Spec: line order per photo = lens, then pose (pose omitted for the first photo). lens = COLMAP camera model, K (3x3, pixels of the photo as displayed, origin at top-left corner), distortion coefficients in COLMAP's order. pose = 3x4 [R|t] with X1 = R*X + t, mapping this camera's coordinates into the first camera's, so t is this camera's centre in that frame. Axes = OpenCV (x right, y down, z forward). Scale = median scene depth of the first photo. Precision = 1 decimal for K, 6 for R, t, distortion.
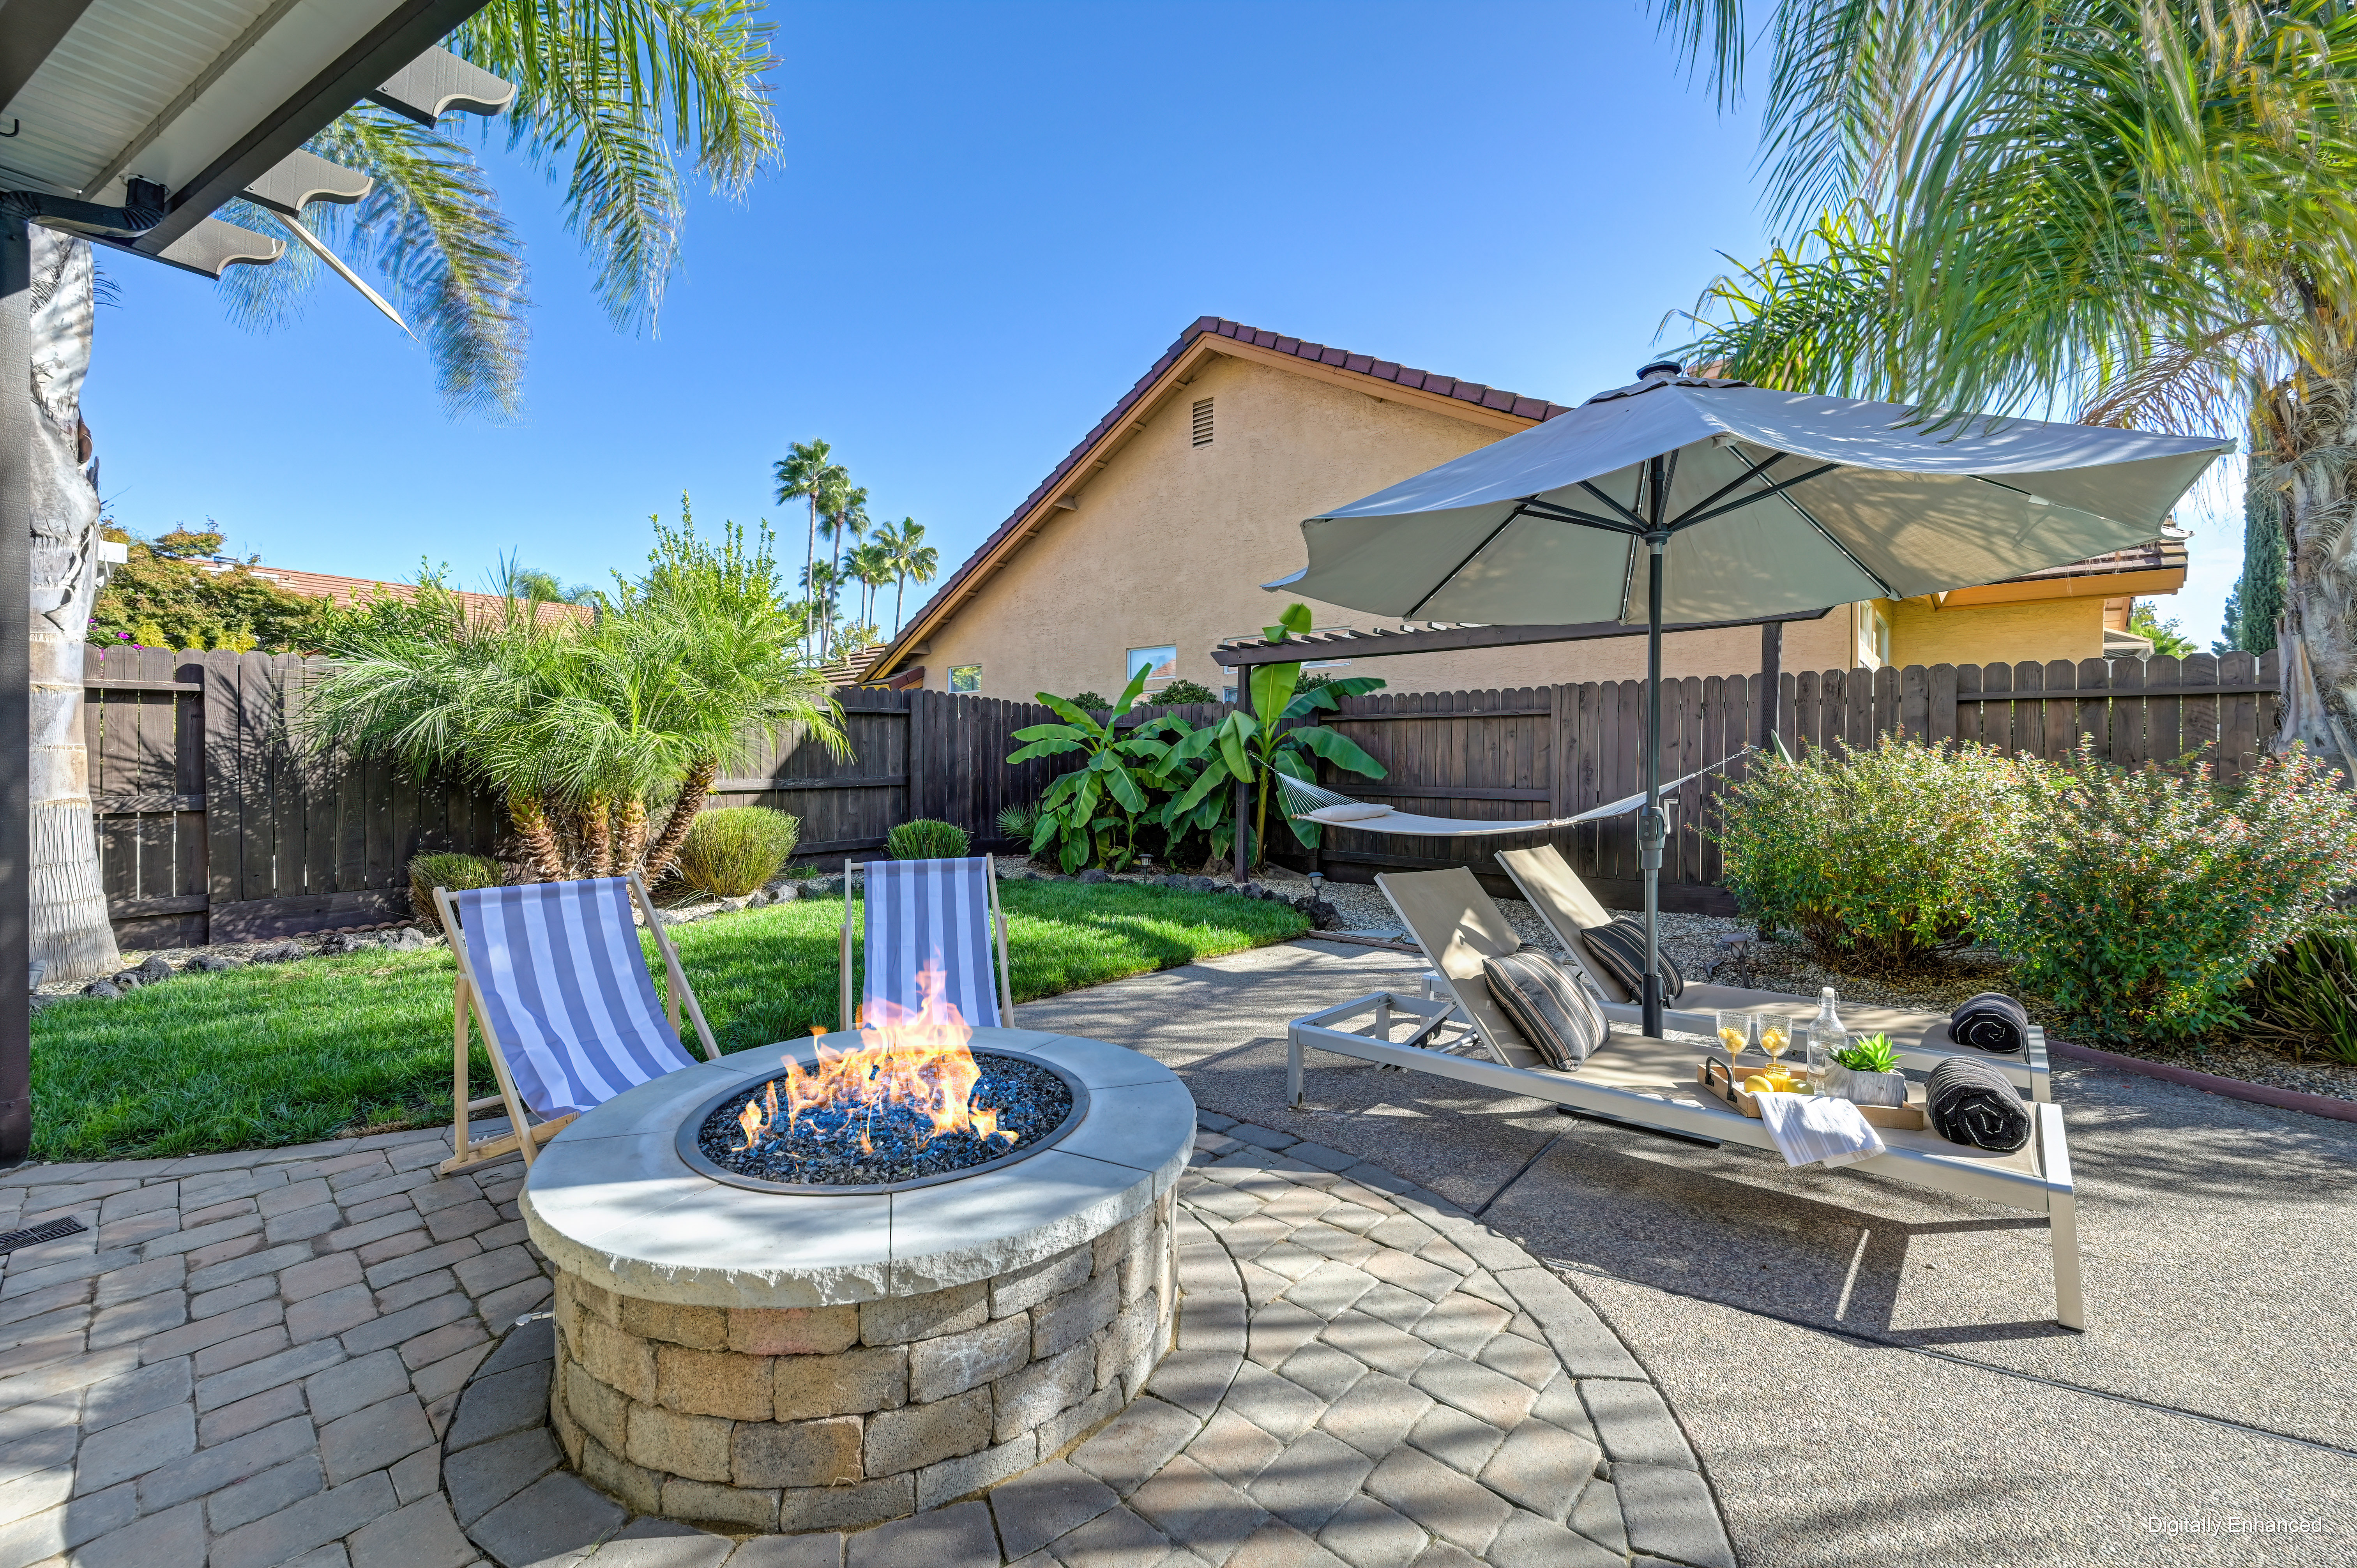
lens RADIAL K [[929.0, 0, 1178.5], [0, 929.0, 784.0], [0, 0, 1]] dist [-0.001920, -0.000104]
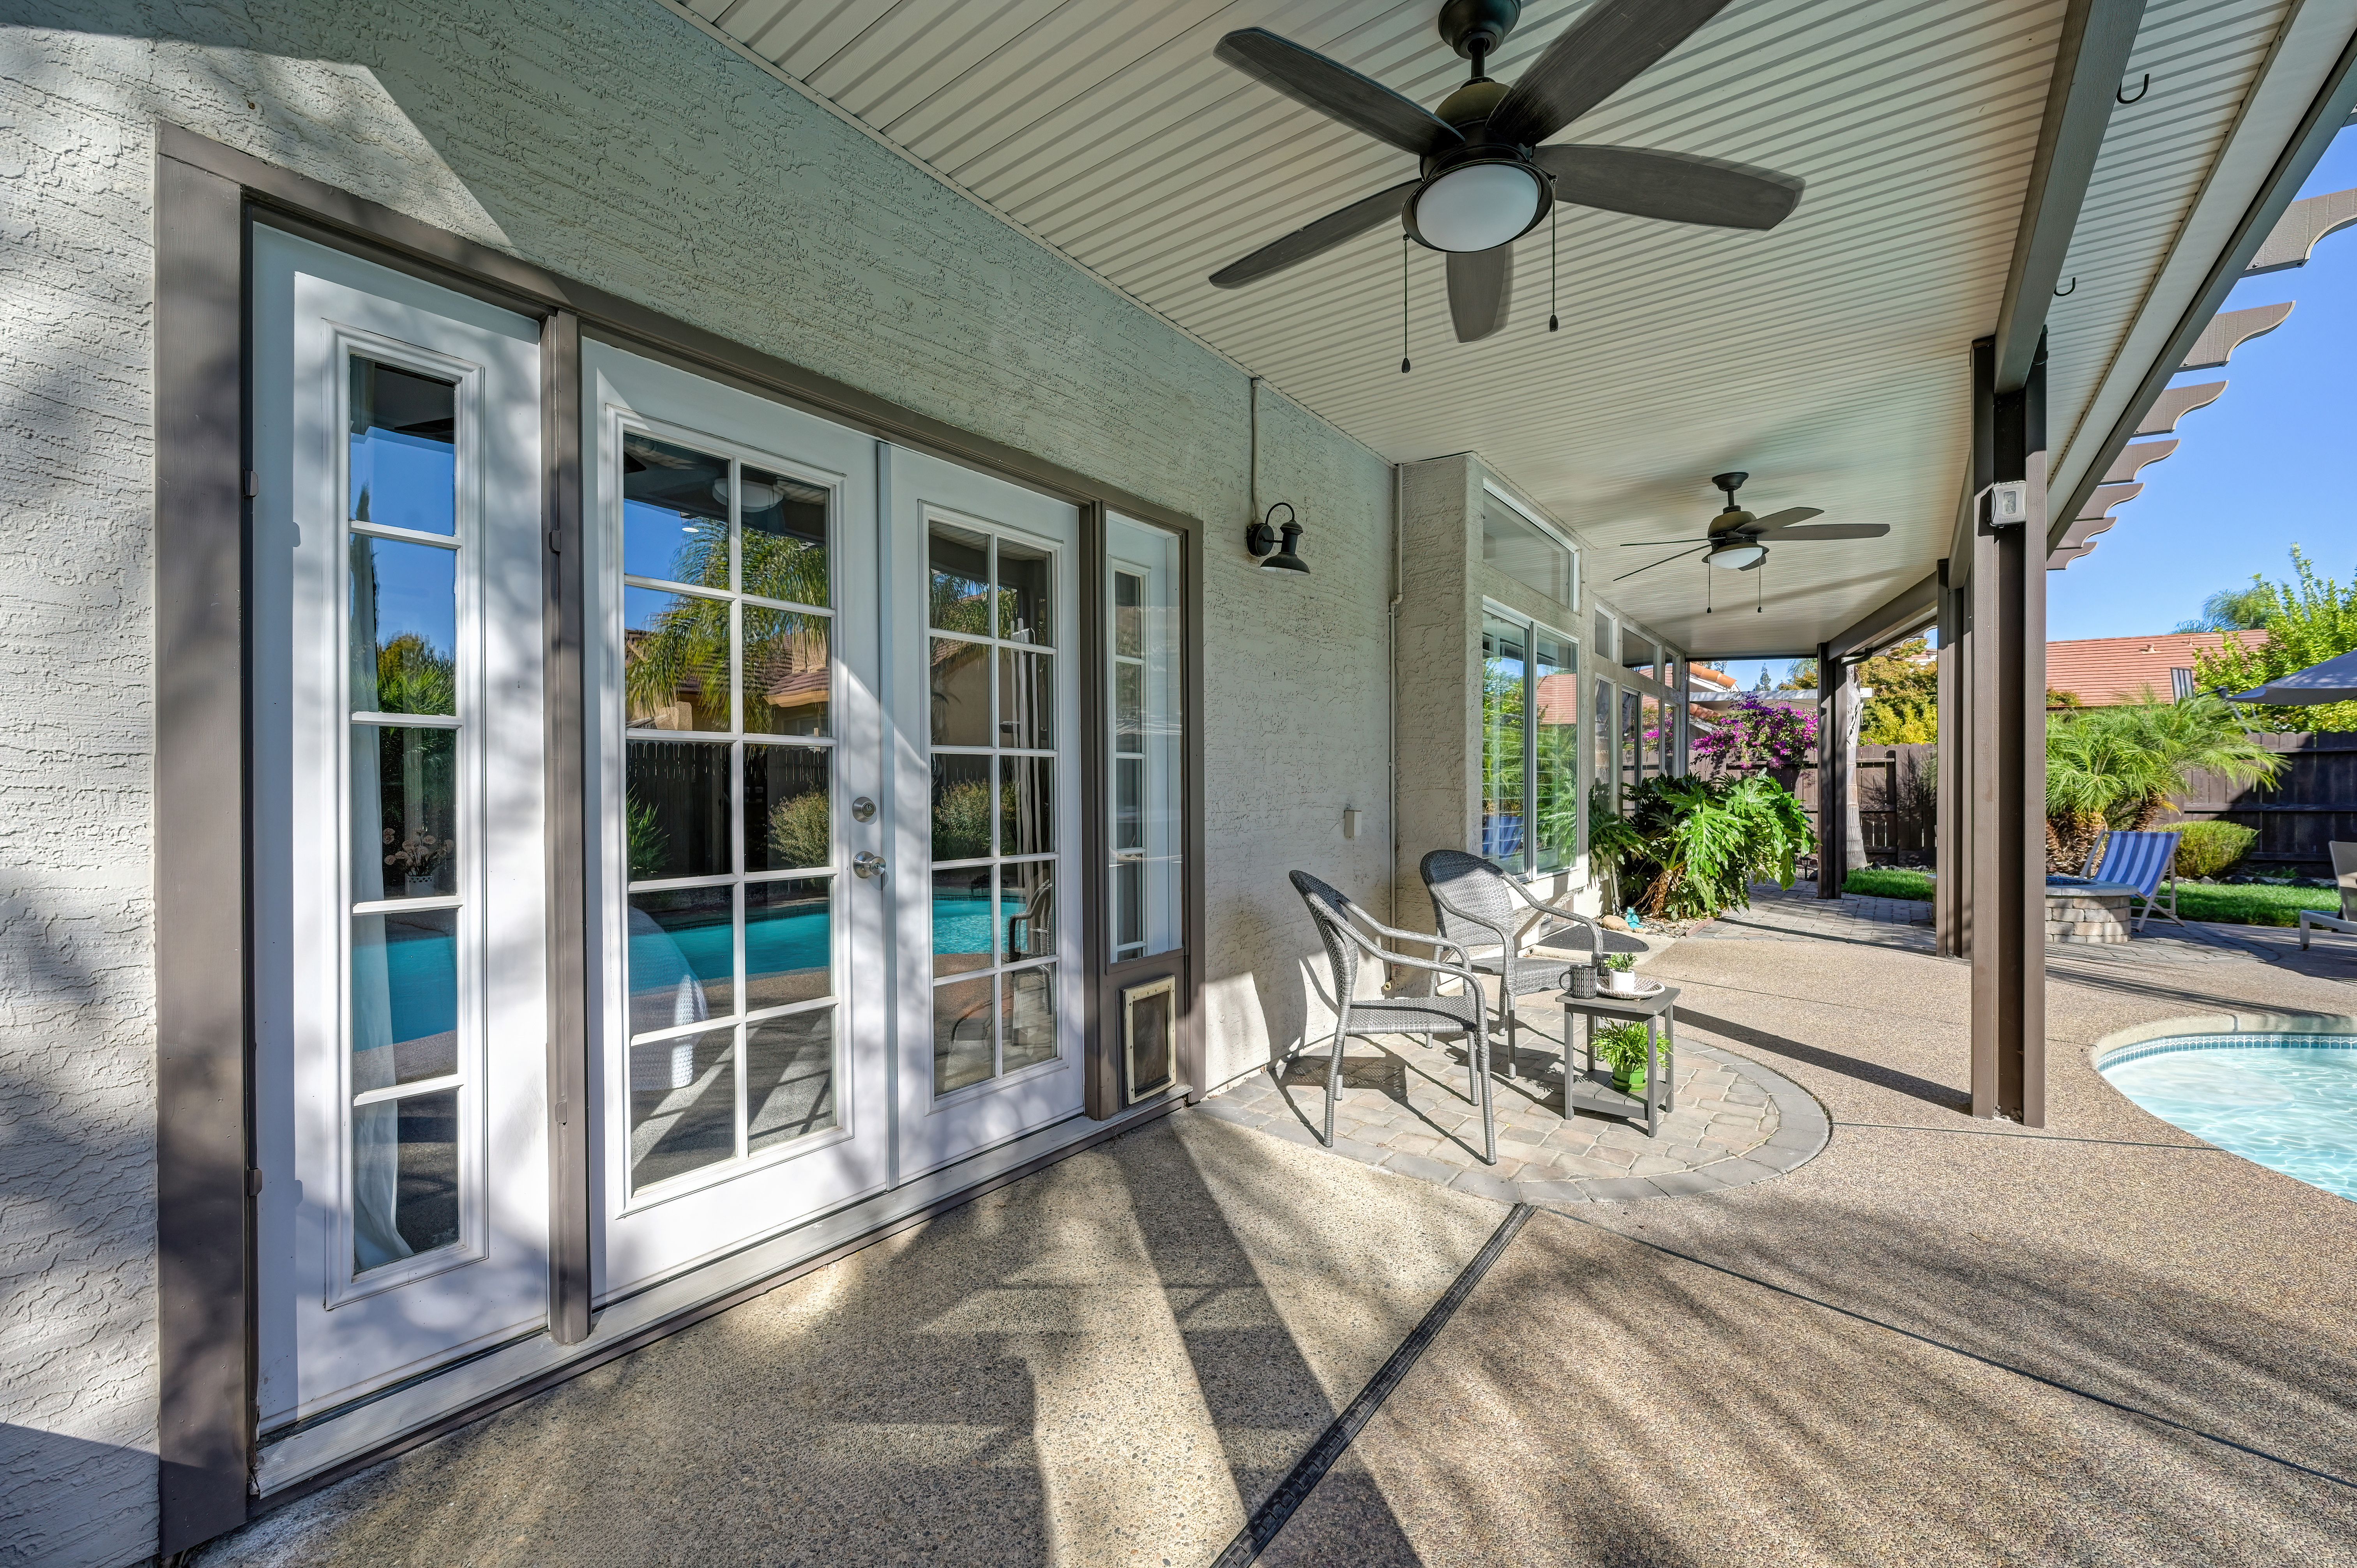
lens RADIAL K [[929.0, 0, 1178.5], [0, 929.0, 784.0], [0, 0, 1]] dist [-0.001920, -0.000104]
pose [[0.080080, -0.006616, -0.996766, 0.992635], [-0.031689, 0.999456, -0.009179, 0.034474], [0.996285, 0.032322, 0.079827, -0.865972]]
